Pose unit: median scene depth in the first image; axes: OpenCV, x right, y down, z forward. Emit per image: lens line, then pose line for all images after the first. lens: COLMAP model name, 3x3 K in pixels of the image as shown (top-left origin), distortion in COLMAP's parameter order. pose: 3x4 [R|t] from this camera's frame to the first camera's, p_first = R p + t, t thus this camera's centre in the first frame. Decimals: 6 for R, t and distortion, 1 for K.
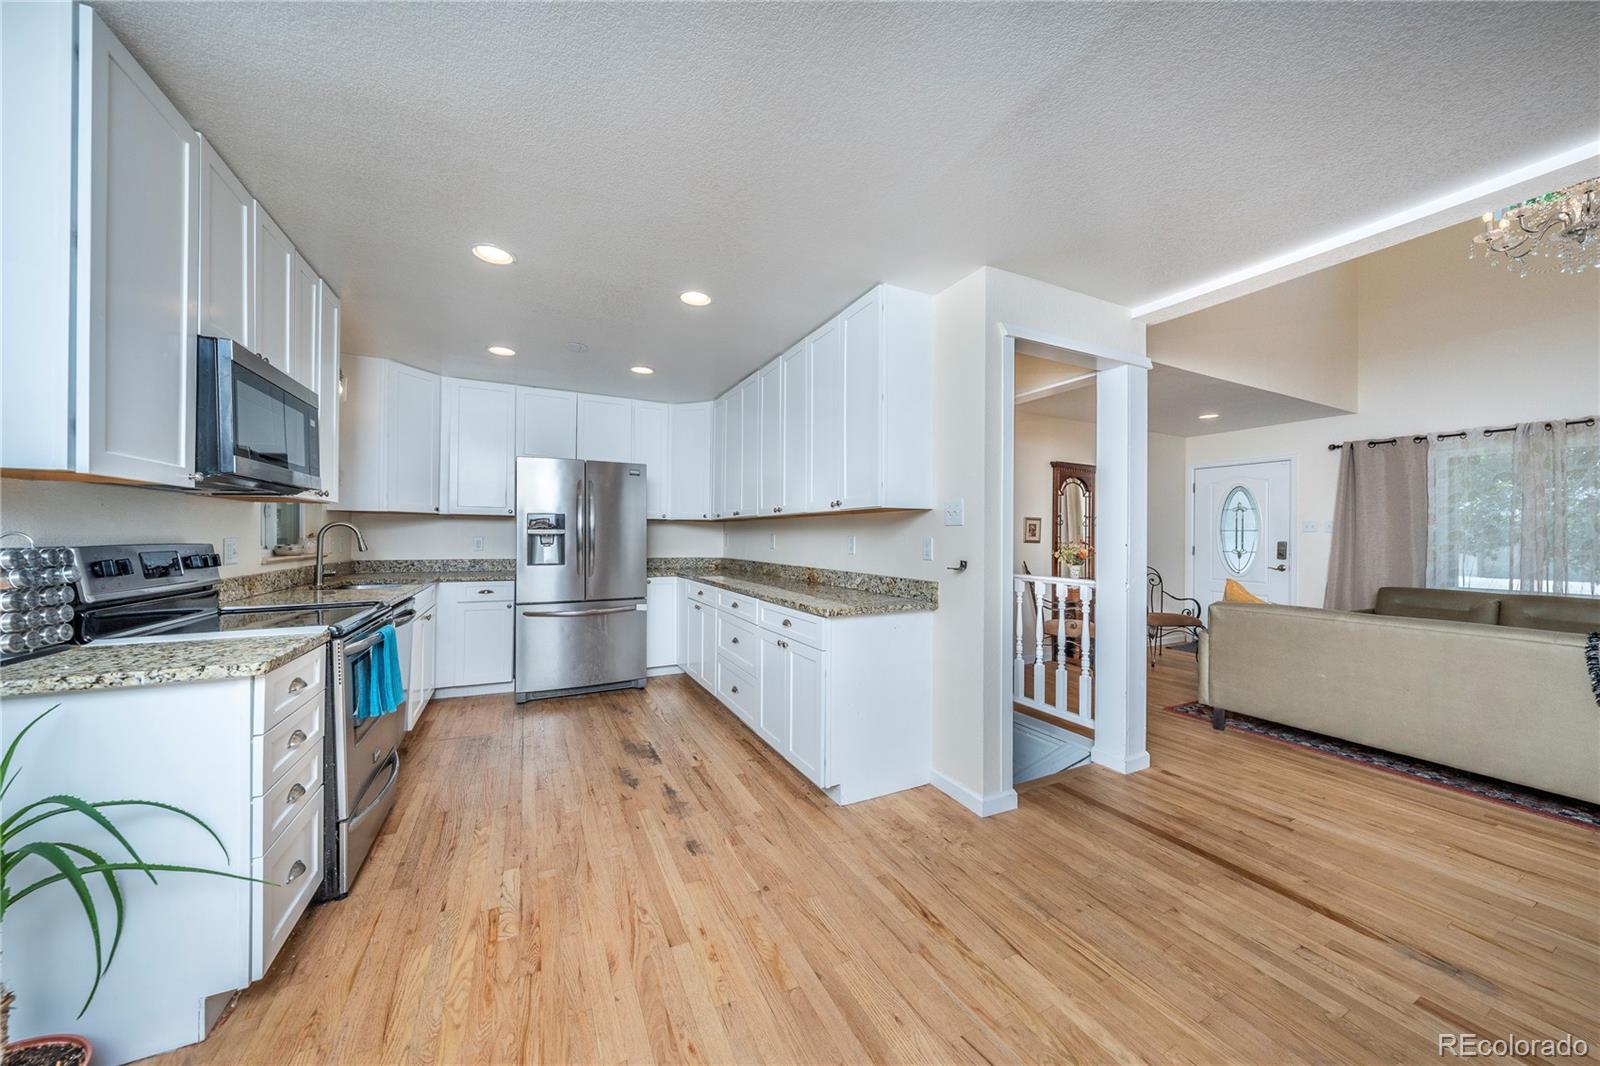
lens RADIAL K [[542.2, 0, 809.3], [0, 542.2, 535.2], [0, 0, 1]] dist [0.001061, 0.000627]
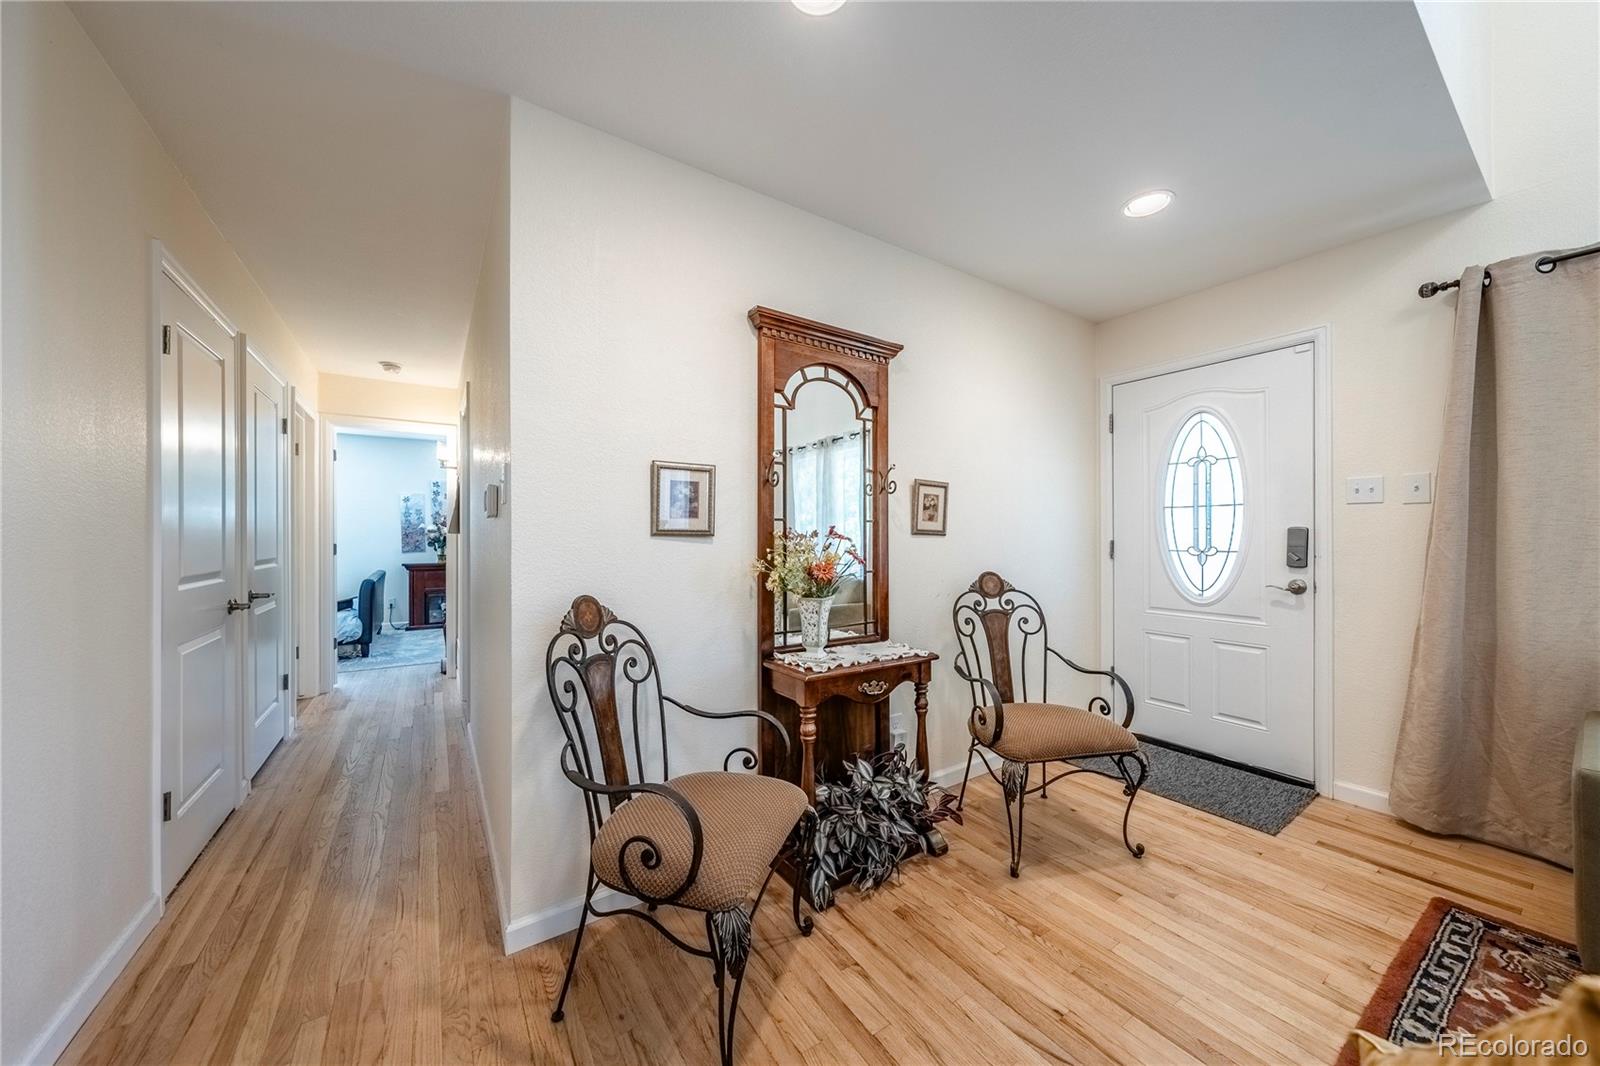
lens RADIAL K [[556.4, 0, 801.2], [0, 556.4, 535.9], [0, 0, 1]] dist [-0.001040, -0.000019]
pose [[0.993203, -0.011899, 0.115787, 0.898529], [0.011604, 0.999927, 0.003224, 0.025989], [-0.115817, -0.001859, 0.993269, 1.291401]]
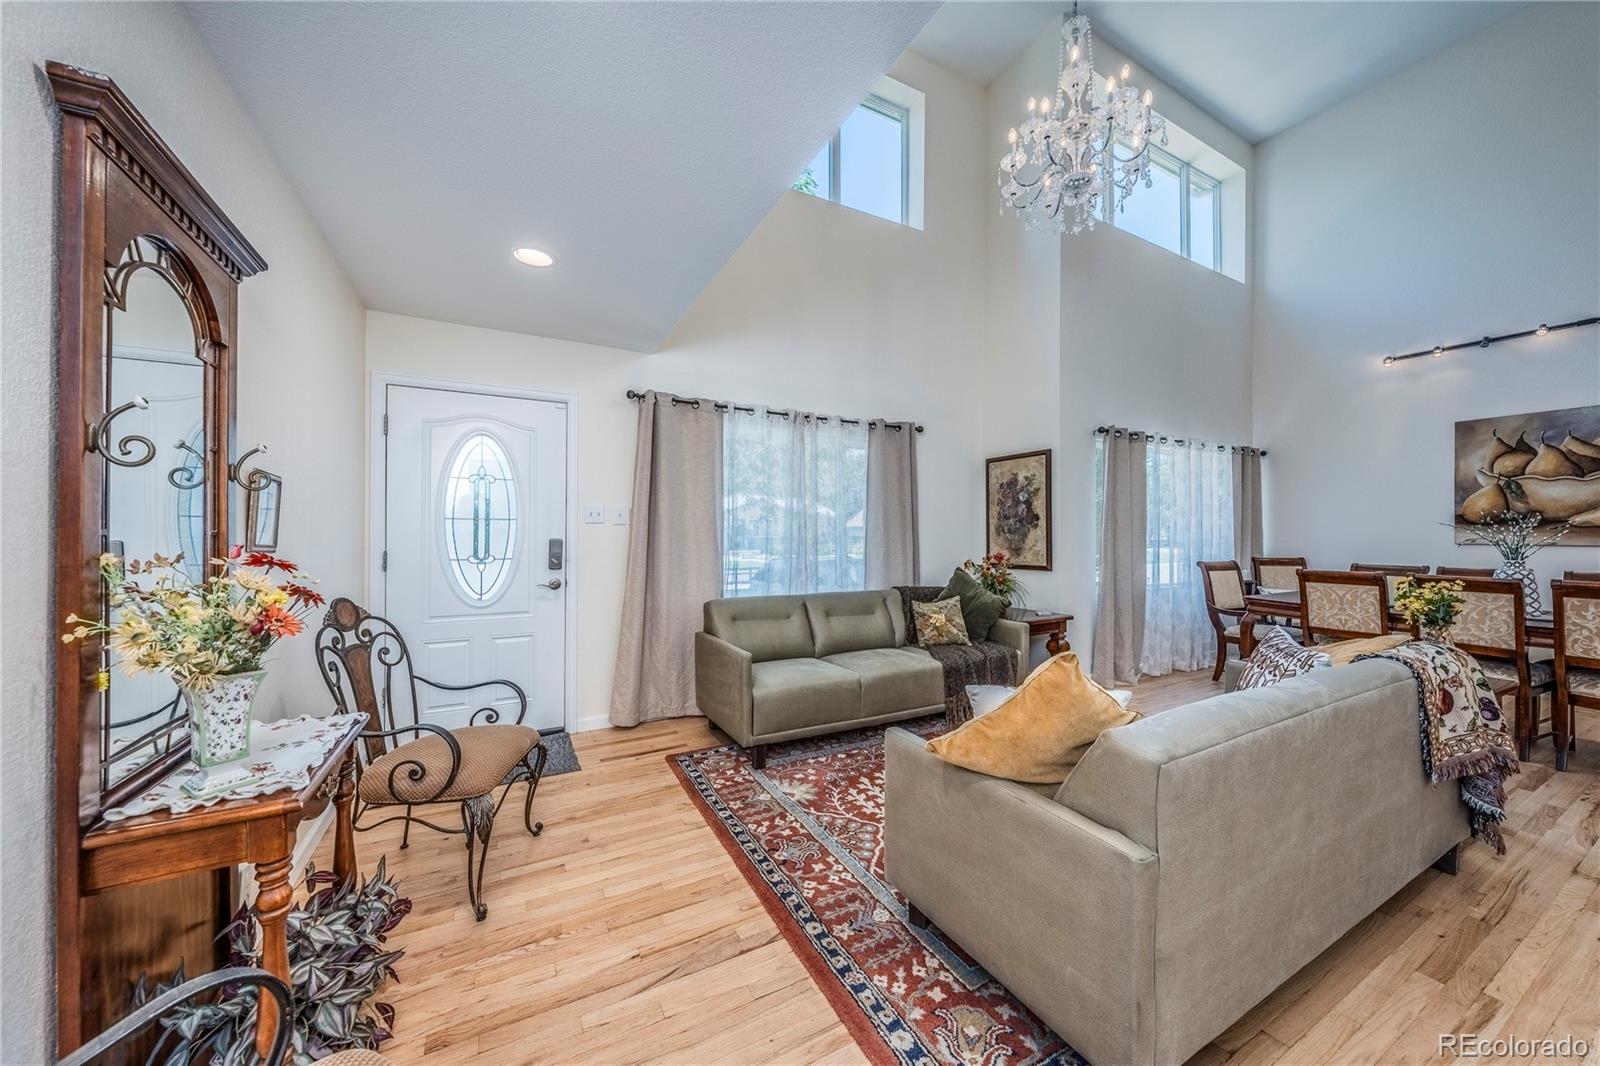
lens RADIAL K [[556.4, 0, 801.2], [0, 556.4, 535.9], [0, 0, 1]] dist [-0.001040, -0.000019]
pose [[-0.015134, -0.010415, 0.999831, 0.570721], [-0.002212, 0.999944, 0.010383, 0.002119], [-0.999883, -0.002054, -0.015156, 1.610062]]
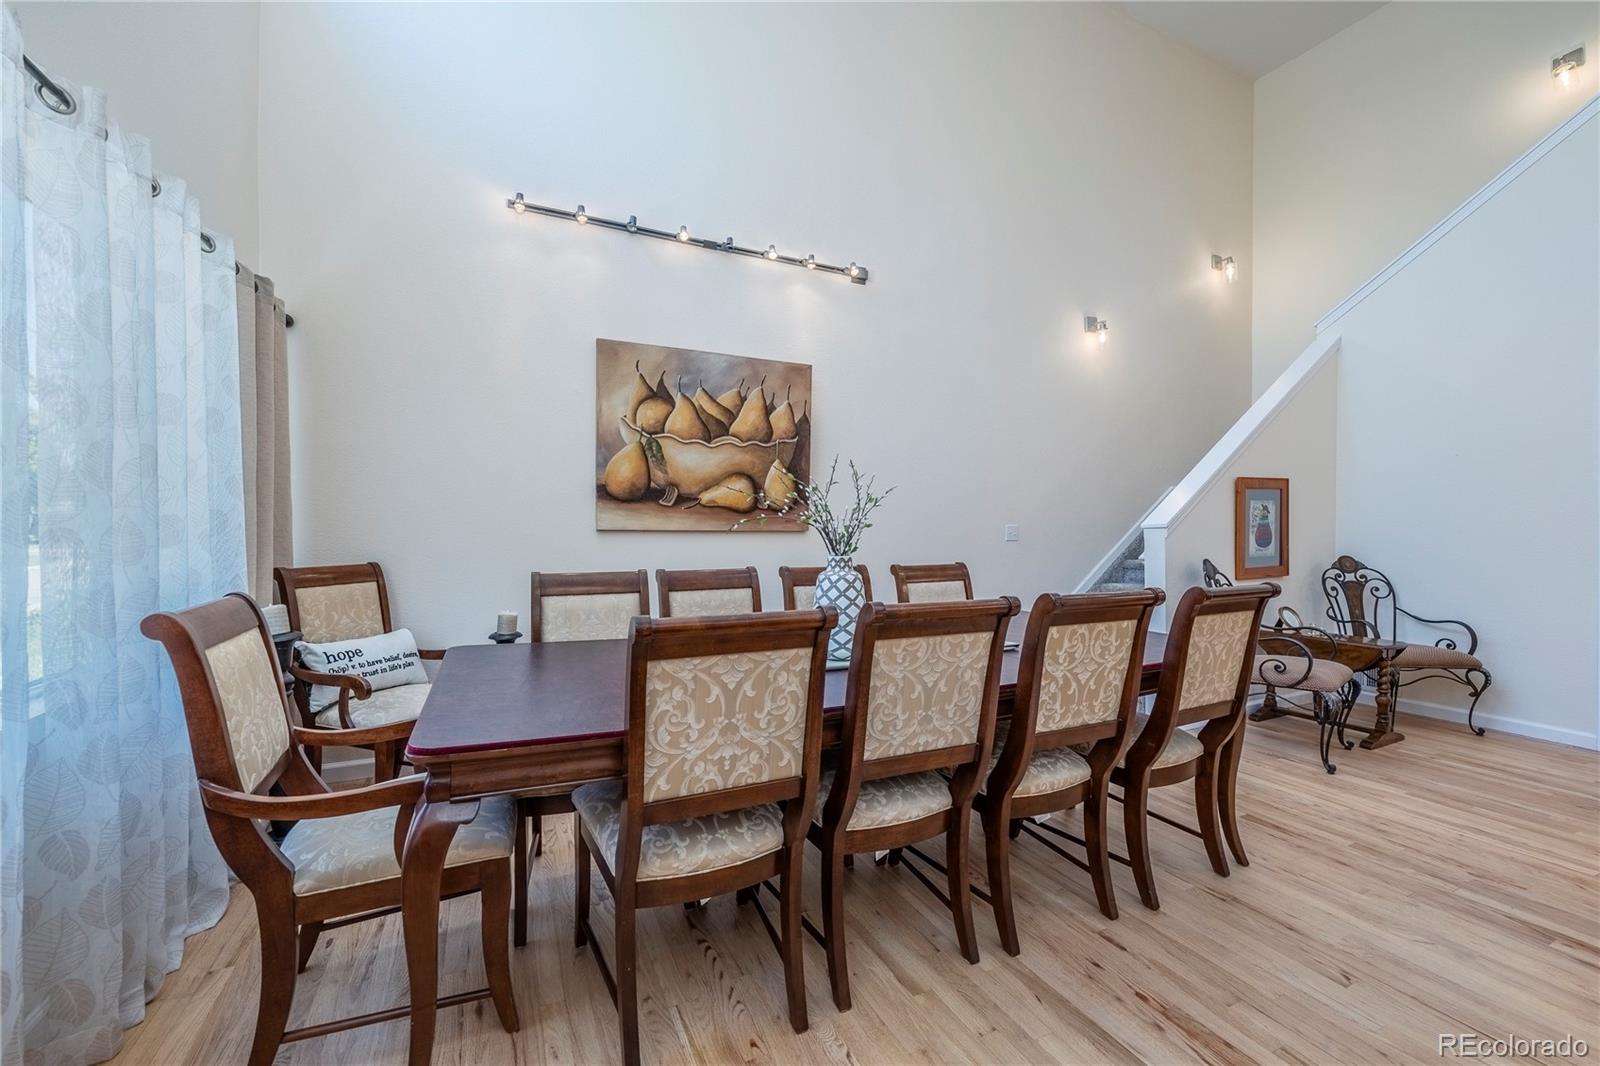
lens RADIAL K [[604.0, 0, 771.7], [0, 604.0, 552.1], [0, 0, 1]] dist [-0.001227, -0.000094]
pose [[-0.998325, -0.011997, 0.056593, 1.872332], [-0.009667, 0.999101, 0.041274, 0.031850], [-0.057037, 0.040658, -0.997544, 0.724739]]
